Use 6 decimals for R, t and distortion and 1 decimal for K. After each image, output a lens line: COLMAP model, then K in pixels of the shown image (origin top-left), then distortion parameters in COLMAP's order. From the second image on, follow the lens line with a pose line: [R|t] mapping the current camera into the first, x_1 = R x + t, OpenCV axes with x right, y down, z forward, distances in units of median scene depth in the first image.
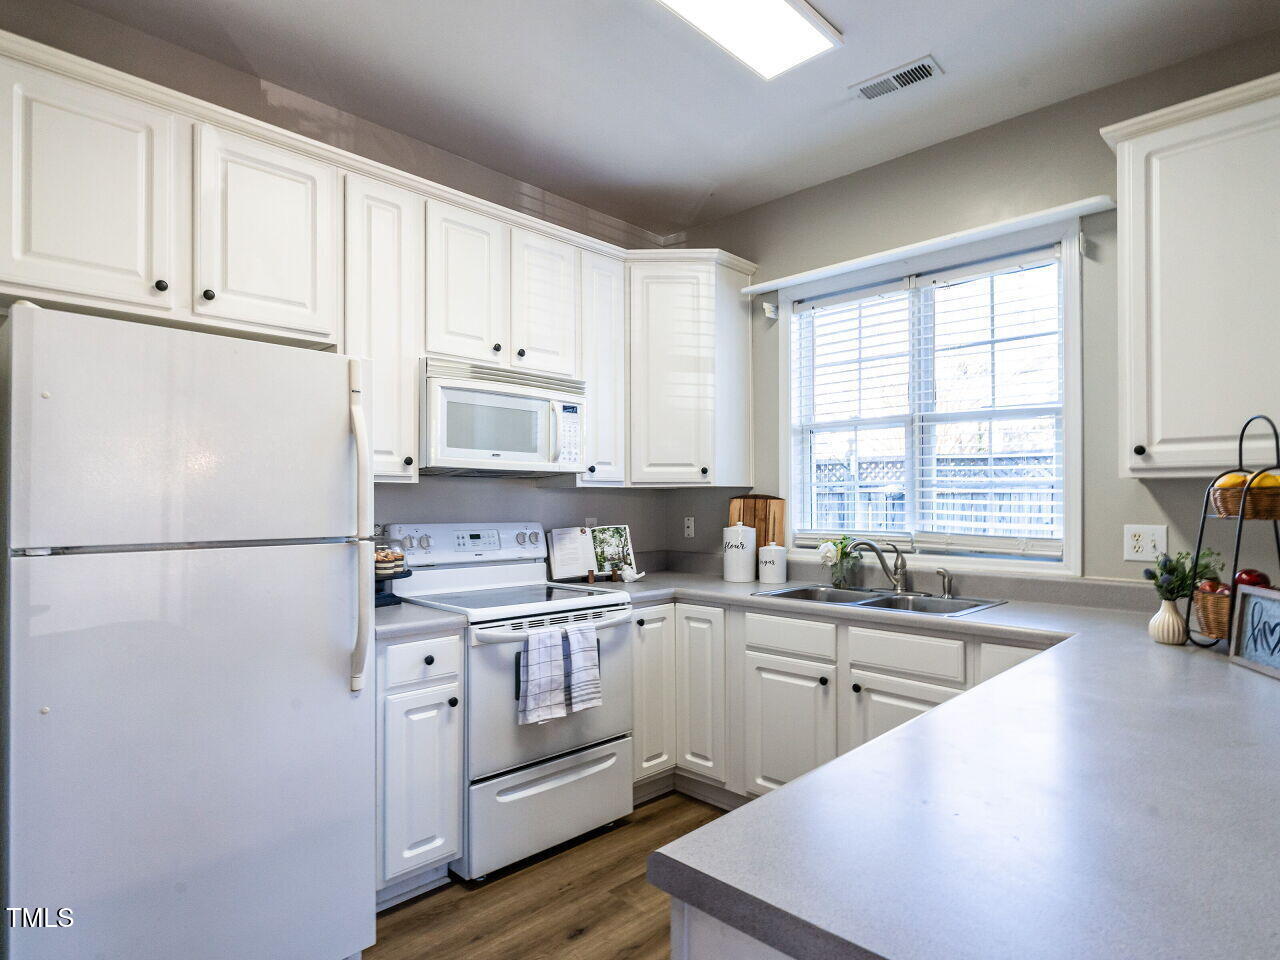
lens RADIAL K [[705.5, 0, 653.1], [0, 705.5, 494.7], [0, 0, 1]] dist [-0.005361, -0.003056]
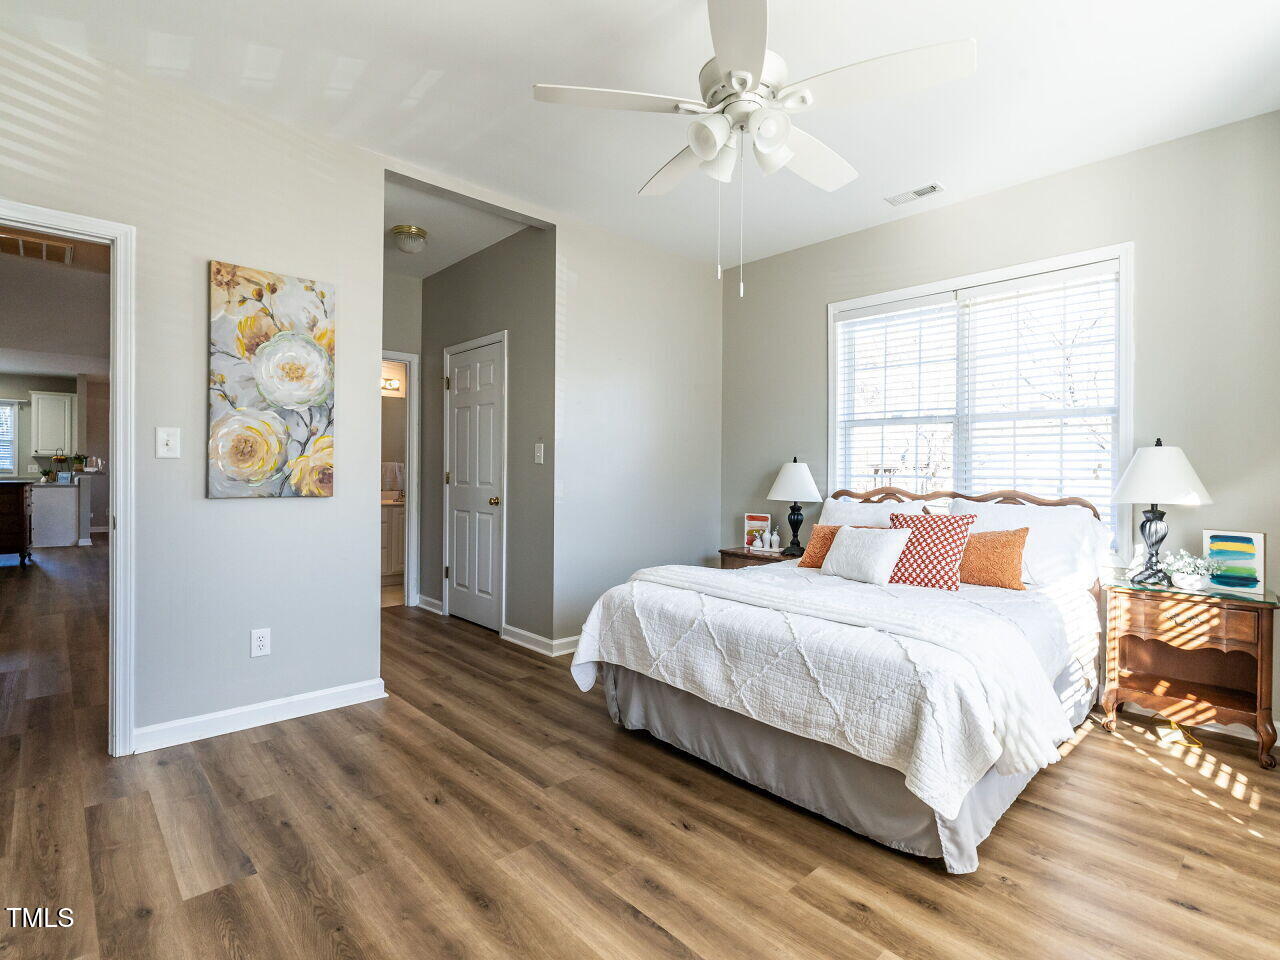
lens RADIAL K [[649.5, 0, 639.9], [0, 649.5, 475.5], [0, 0, 1]] dist [-0.004998, 0.000841]
pose [[0.072384, 0.004034, 0.997369, -3.029528], [-0.009398, 0.999950, -0.003362, 0.076459], [-0.997333, -0.009130, 0.072419, -3.078127]]
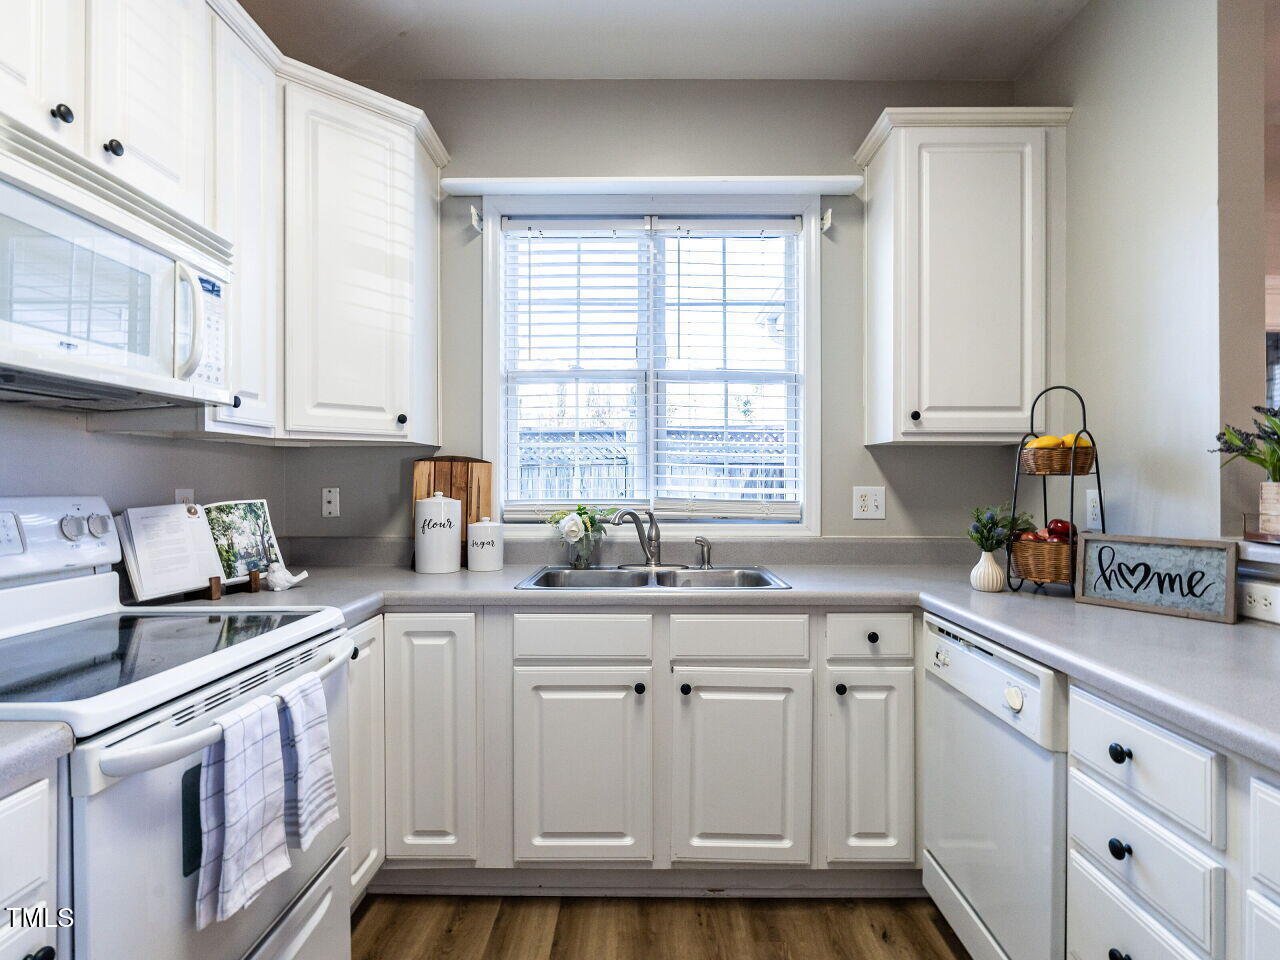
lens RADIAL K [[649.5, 0, 621.5], [0, 649.5, 478.2], [0, 0, 1]] dist [-0.004998, 0.000841]
pose [[0.727013, 0.003458, 0.686615, -0.244305], [-0.006592, 0.999976, 0.001944, 0.025627], [-0.686592, -0.005939, 0.727018, 0.440143]]
